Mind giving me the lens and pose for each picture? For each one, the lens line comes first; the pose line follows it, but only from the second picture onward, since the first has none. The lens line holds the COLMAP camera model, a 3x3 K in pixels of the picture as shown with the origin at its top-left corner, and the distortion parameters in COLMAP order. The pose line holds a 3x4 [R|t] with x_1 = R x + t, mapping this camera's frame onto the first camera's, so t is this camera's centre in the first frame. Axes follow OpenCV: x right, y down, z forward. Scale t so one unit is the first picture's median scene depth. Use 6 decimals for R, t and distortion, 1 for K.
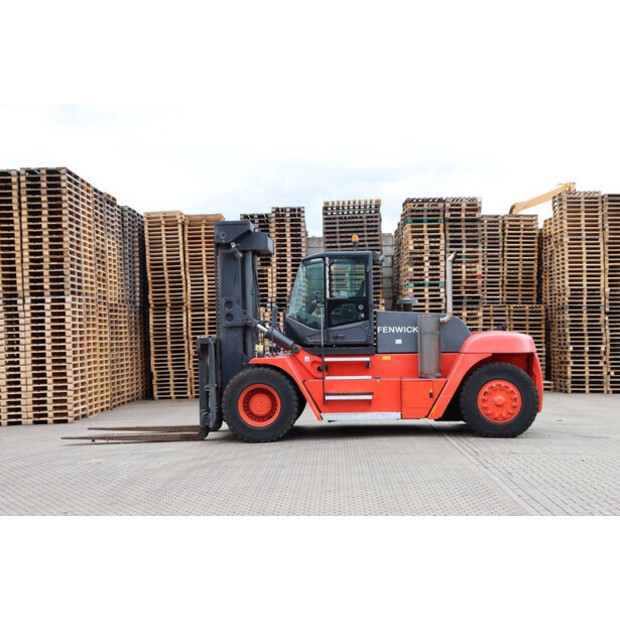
lens RADIAL K [[924.1, 0, 309.8], [0, 924.1, 311.2], [0, 0, 1]] dist [0.088540, 0.062923]
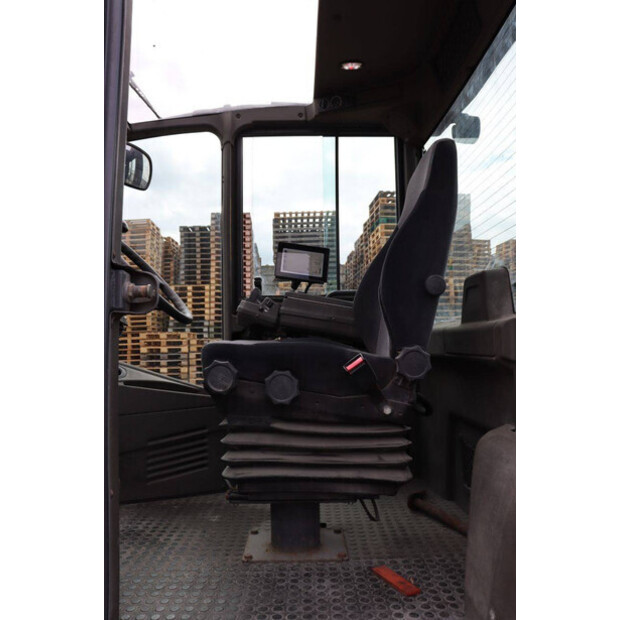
lens RADIAL K [[495.2, 0, 310.0], [0, 495.2, 328.4], [0, 0, 1]] dist [-0.003860, -0.000638]
pose [[0.998183, 0.006877, 0.059859, 0.030334], [-0.006070, 0.999888, -0.013647, -0.003067], [-0.059946, 0.013259, 0.998114, 0.744546]]
